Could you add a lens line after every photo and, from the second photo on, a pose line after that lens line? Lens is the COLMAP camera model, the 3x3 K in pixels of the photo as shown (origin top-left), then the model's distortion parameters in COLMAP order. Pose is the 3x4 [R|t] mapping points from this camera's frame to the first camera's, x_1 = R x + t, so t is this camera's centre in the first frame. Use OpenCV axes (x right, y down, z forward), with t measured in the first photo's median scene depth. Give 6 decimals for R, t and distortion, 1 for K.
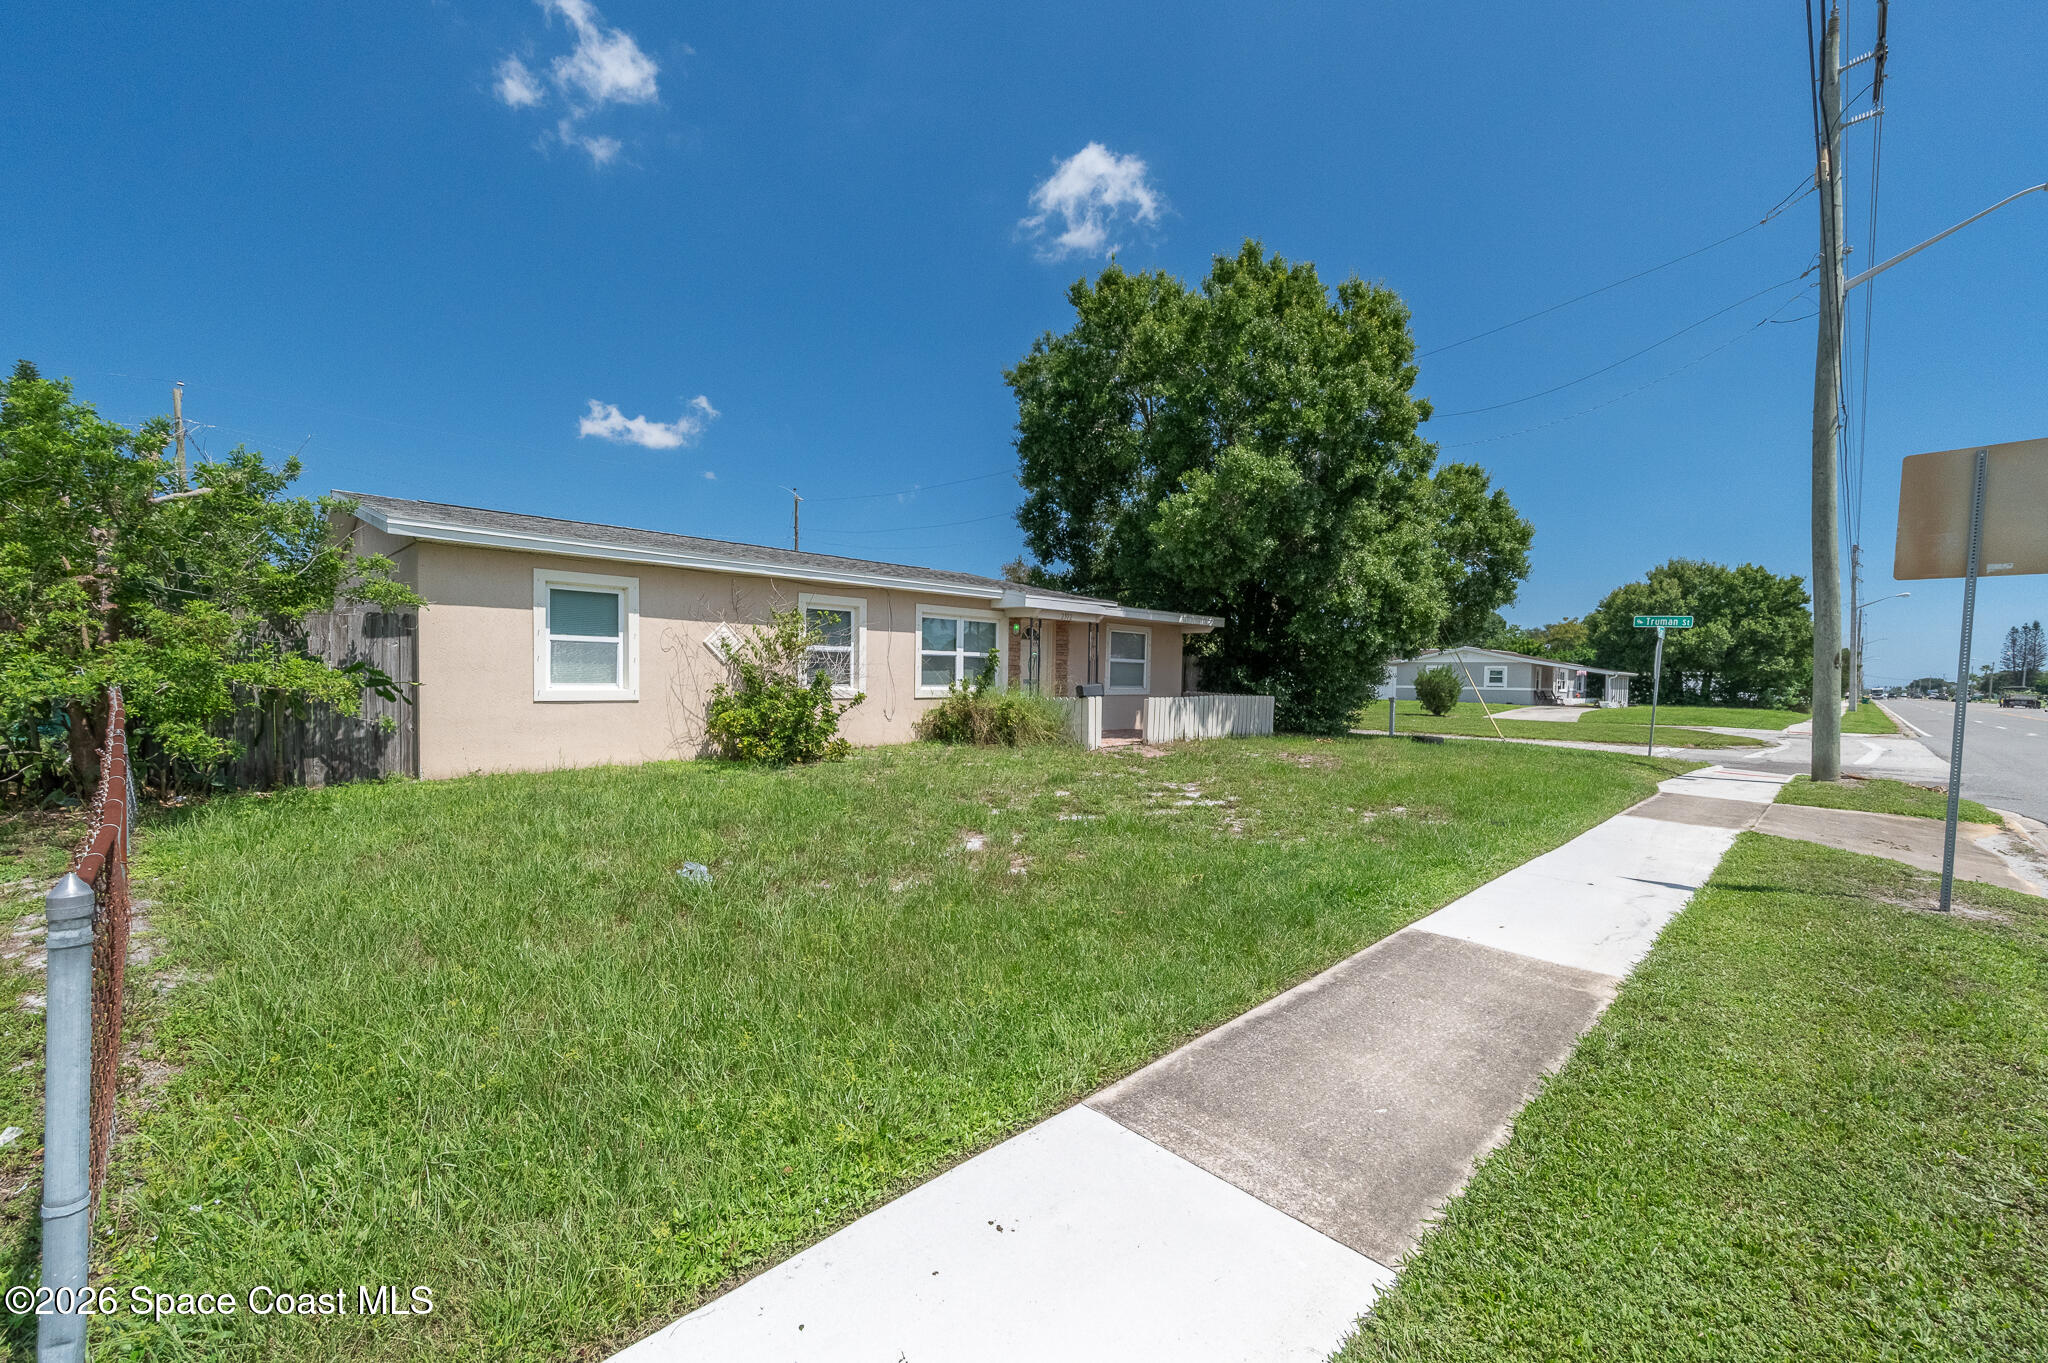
lens RADIAL K [[819.8, 0, 1024.0], [0, 819.8, 681.5], [0, 0, 1]] dist [0.000341, -0.000012]
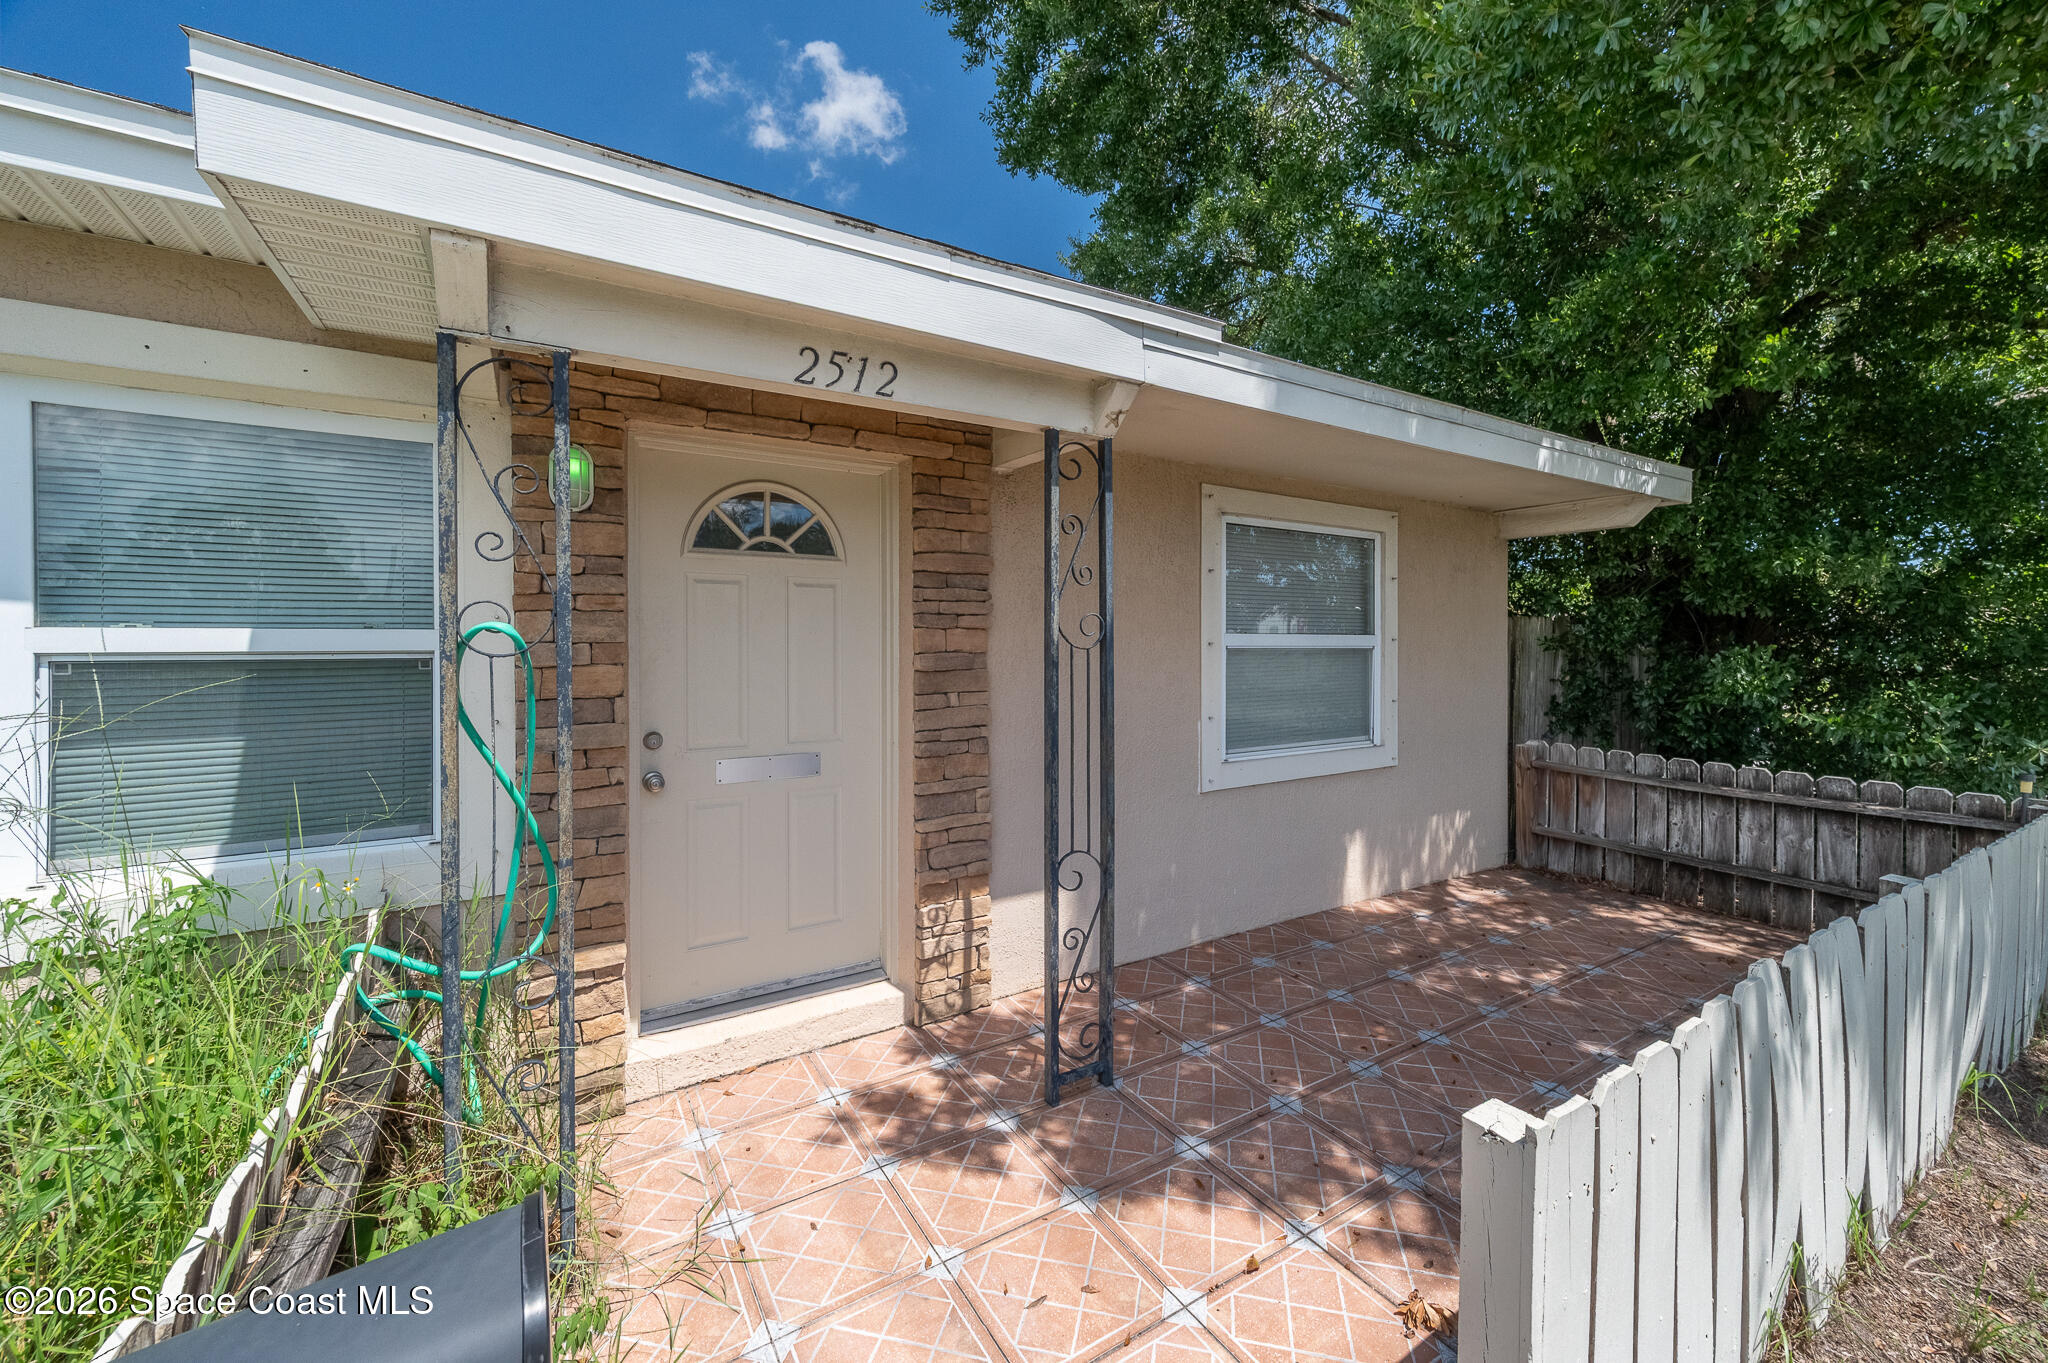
lens RADIAL K [[786.1, 0, 1024.0], [0, 786.1, 681.5], [0, 0, 1]] dist [-0.000827, -0.000033]
pose [[0.971869, -0.017822, -0.234846, 0.123785], [0.024249, 0.999406, 0.024506, -0.026316], [0.234269, -0.029511, 0.971724, 0.928650]]
